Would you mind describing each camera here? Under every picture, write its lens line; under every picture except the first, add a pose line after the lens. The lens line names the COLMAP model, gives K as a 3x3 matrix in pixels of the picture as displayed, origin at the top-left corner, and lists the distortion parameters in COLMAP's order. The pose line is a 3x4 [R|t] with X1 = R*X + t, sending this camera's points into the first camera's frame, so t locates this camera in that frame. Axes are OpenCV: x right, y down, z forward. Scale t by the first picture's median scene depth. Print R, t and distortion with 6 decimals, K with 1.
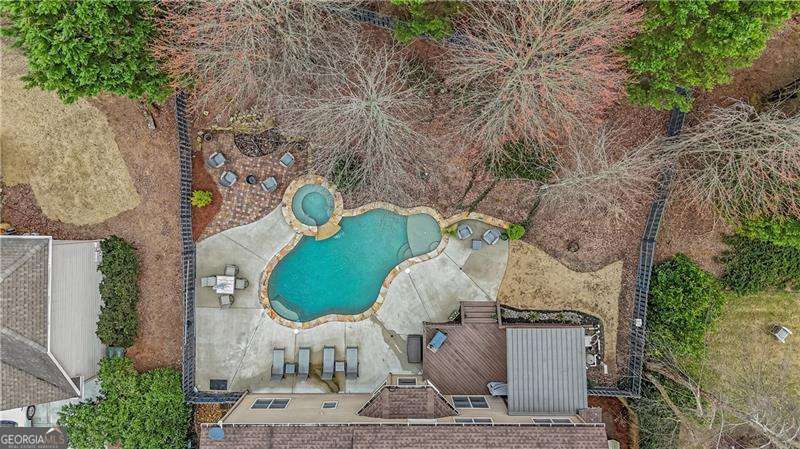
lens RADIAL K [[545.5, 0, 400.0], [0, 545.5, 224.5], [0, 0, 1]] dist [0.014712, -0.003498]
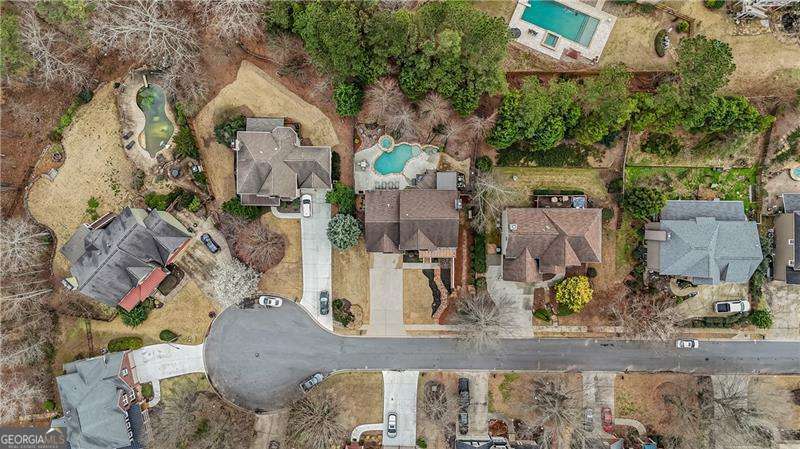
lens RADIAL K [[545.5, 0, 400.0], [0, 545.5, 224.5], [0, 0, 1]] dist [0.014712, -0.003498]
pose [[0.999924, -0.000963, -0.012303, -0.022664], [0.000821, 0.999933, -0.011553, 0.559862], [0.012313, 0.011542, 0.999858, -2.692418]]
